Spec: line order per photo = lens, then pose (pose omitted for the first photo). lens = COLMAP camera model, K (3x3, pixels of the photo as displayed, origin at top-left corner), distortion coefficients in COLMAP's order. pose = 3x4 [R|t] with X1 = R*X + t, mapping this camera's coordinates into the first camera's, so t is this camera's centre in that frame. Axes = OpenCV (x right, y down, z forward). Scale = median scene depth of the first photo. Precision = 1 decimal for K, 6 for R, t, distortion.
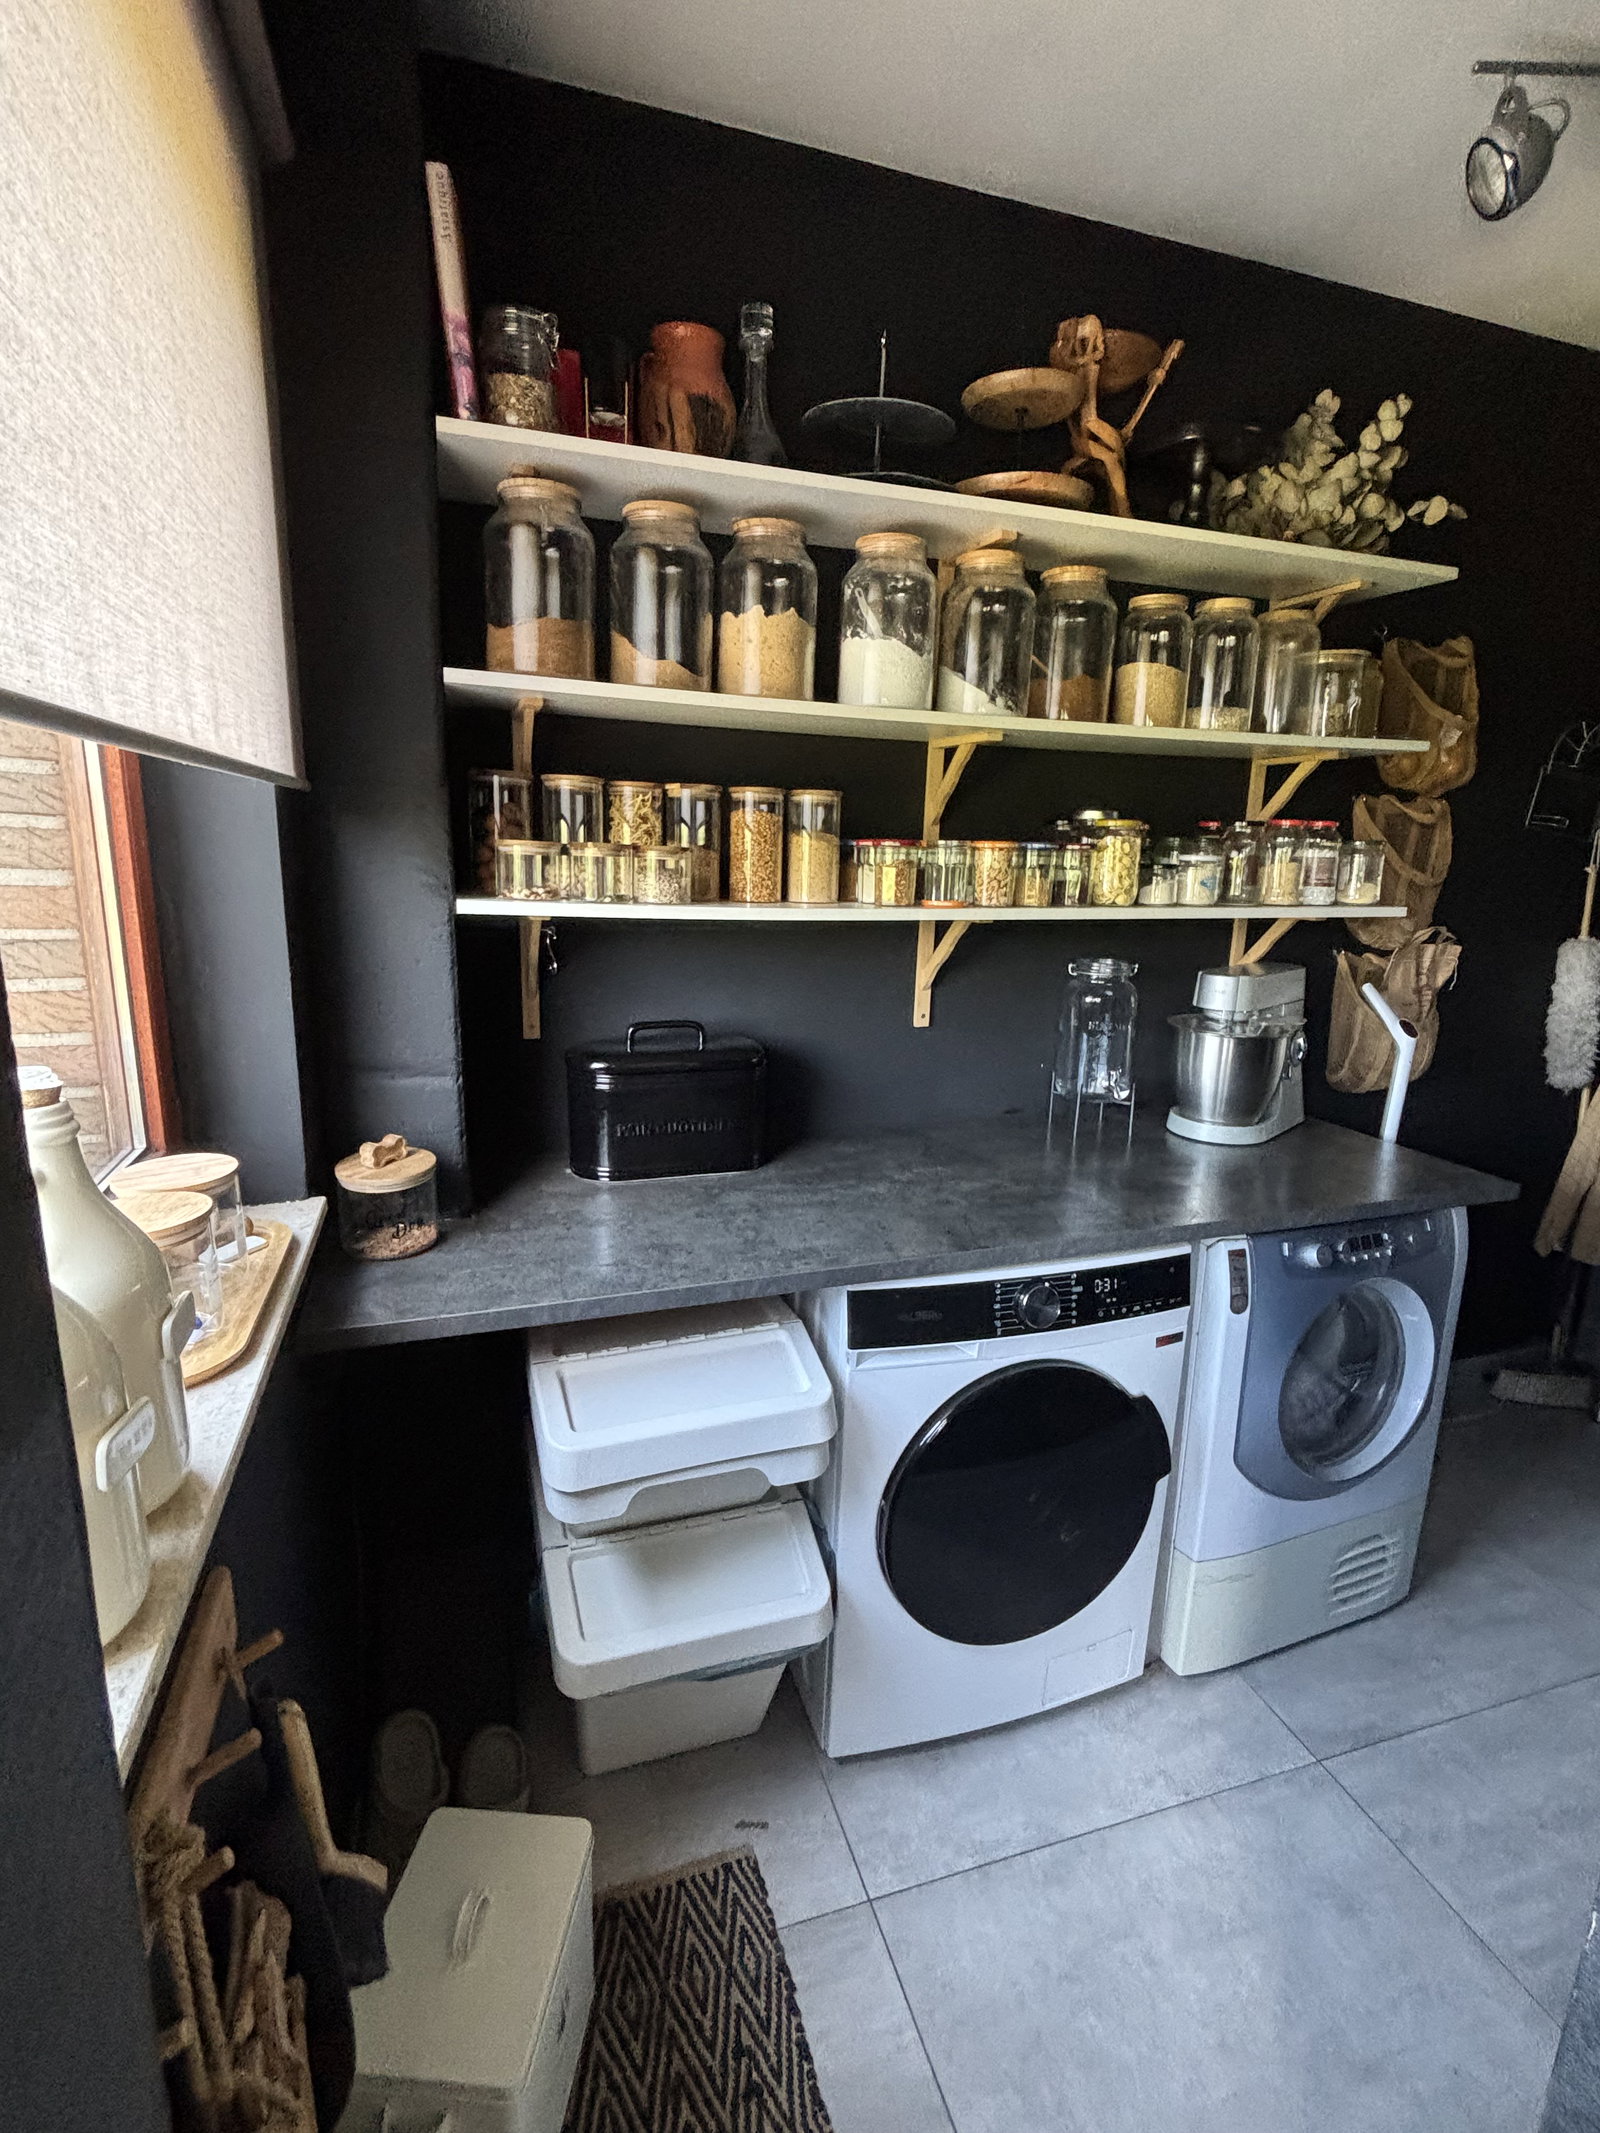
lens RADIAL K [[1006.2, 0, 782.5], [0, 1006.2, 1071.3], [0, 0, 1]] dist [-0.008136, 0.000781]
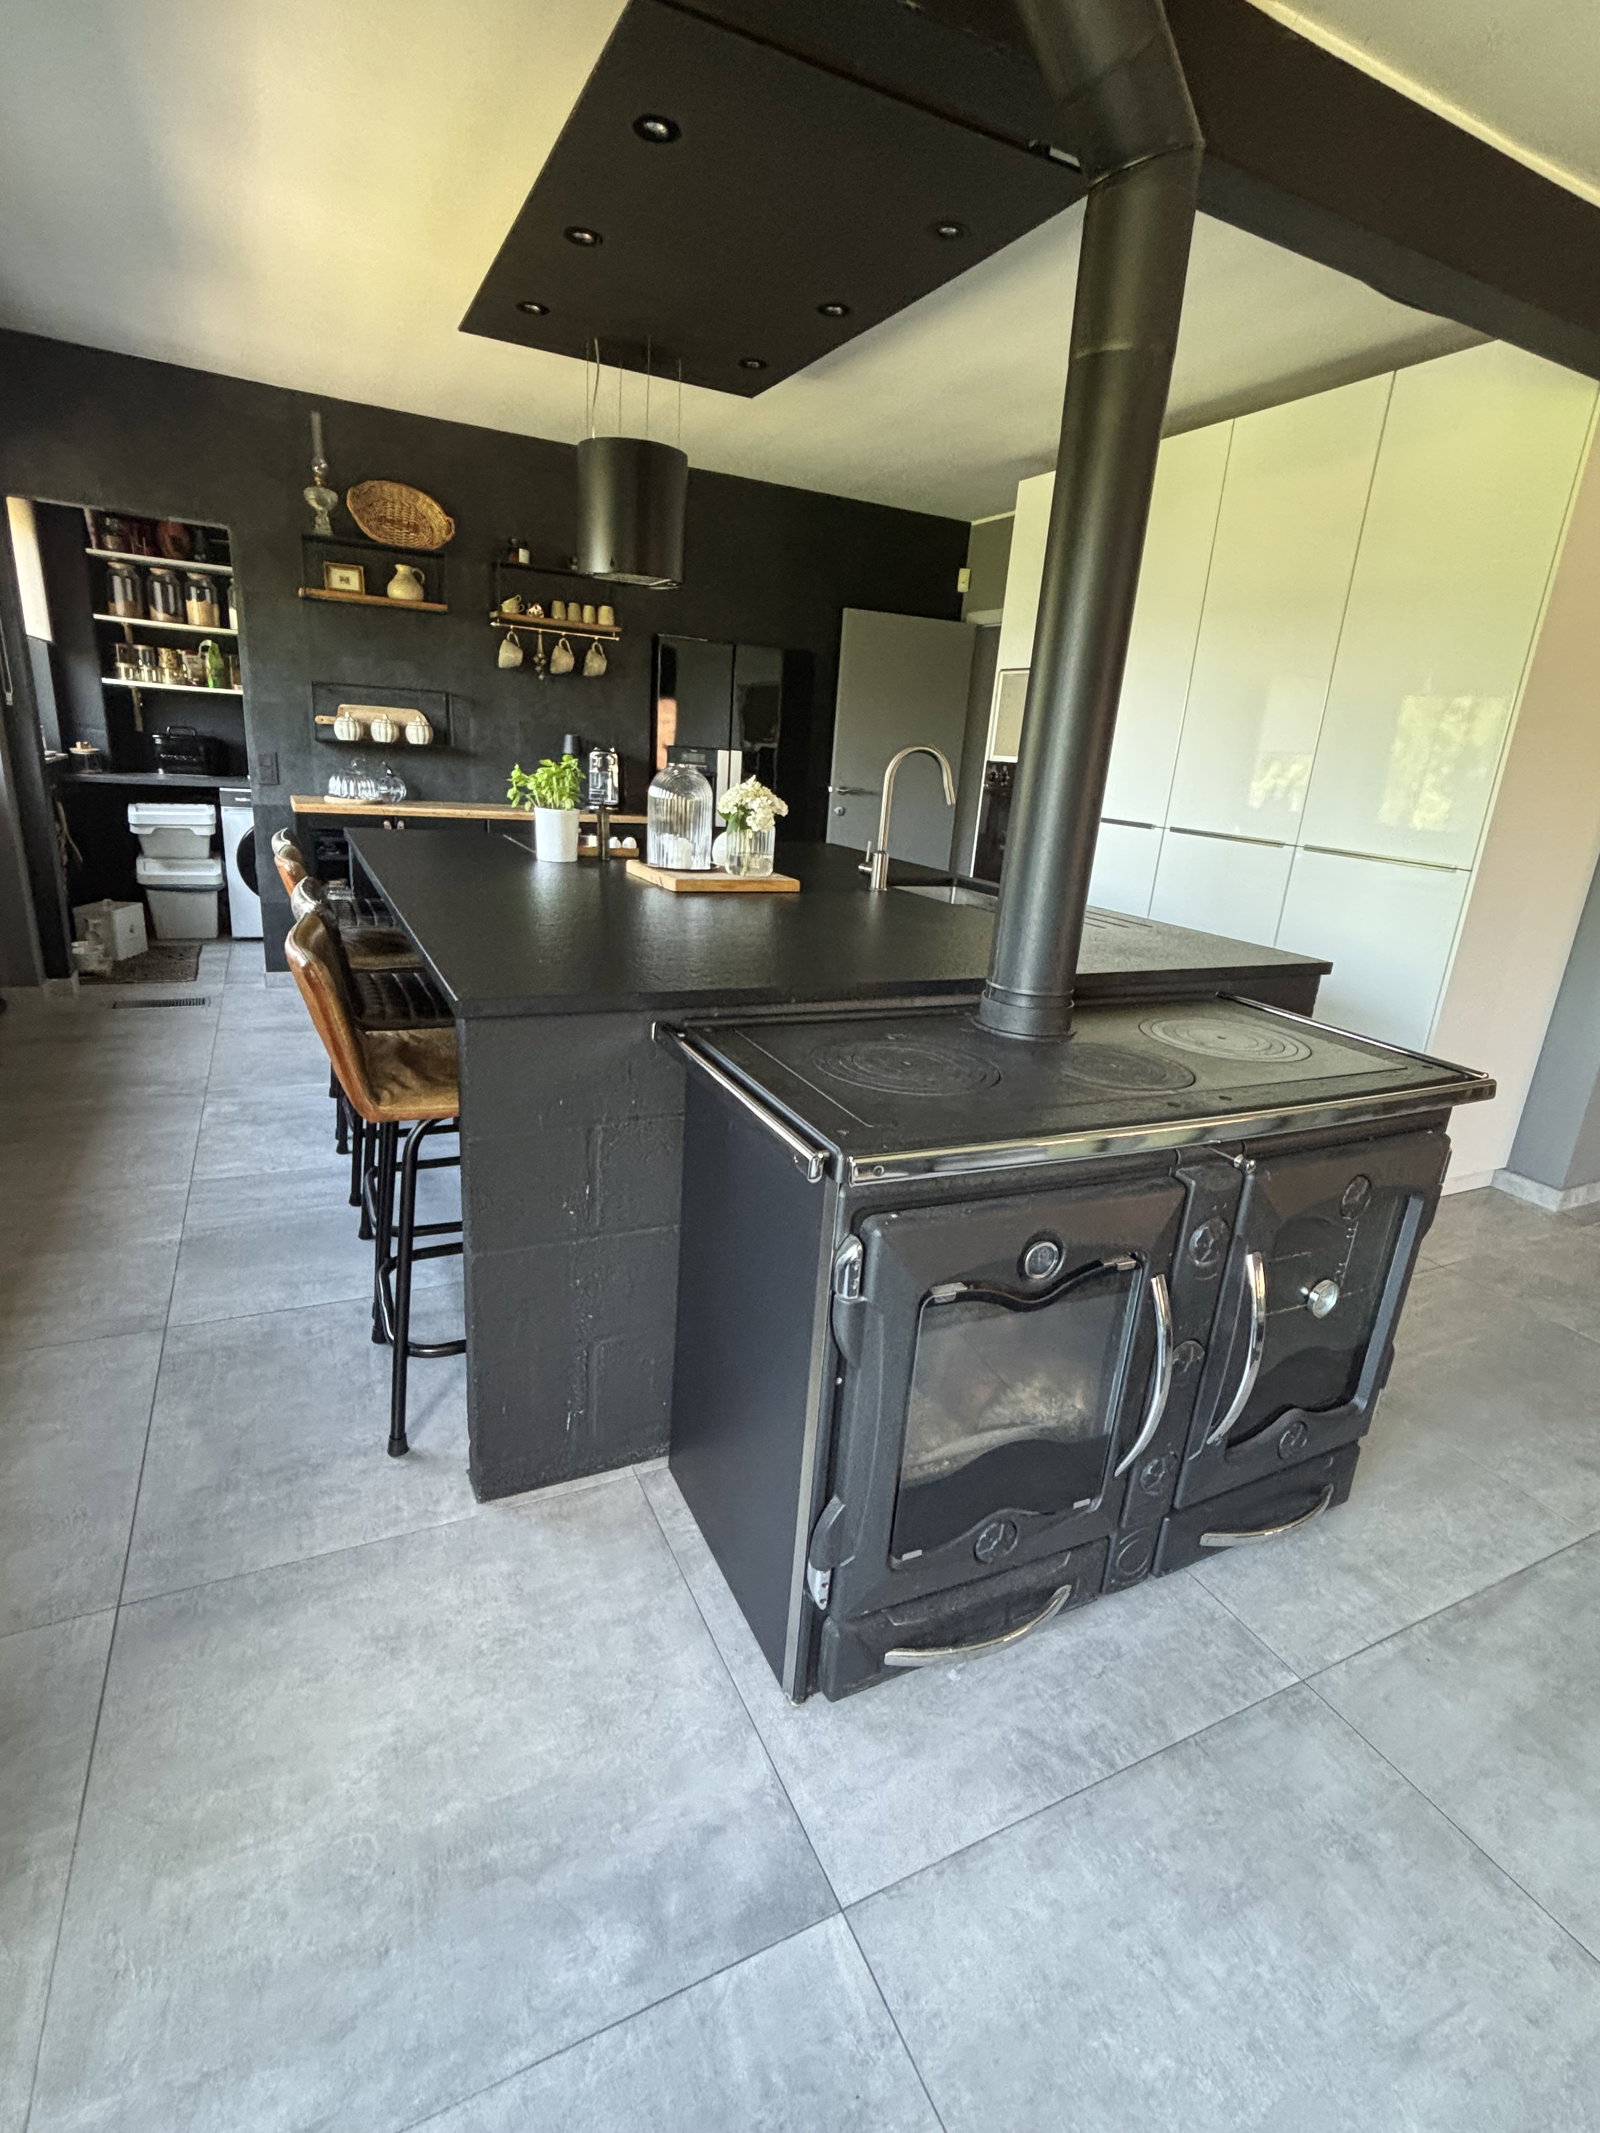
lens RADIAL K [[1006.2, 0, 817.5], [0, 1006.2, 1071.5], [0, 0, 1]] dist [-0.008136, 0.000781]
pose [[0.987470, 0.004640, 0.157739, 1.640945], [-0.021556, 0.994165, 0.105698, 0.792531], [-0.156328, -0.107774, 0.981808, -3.077727]]
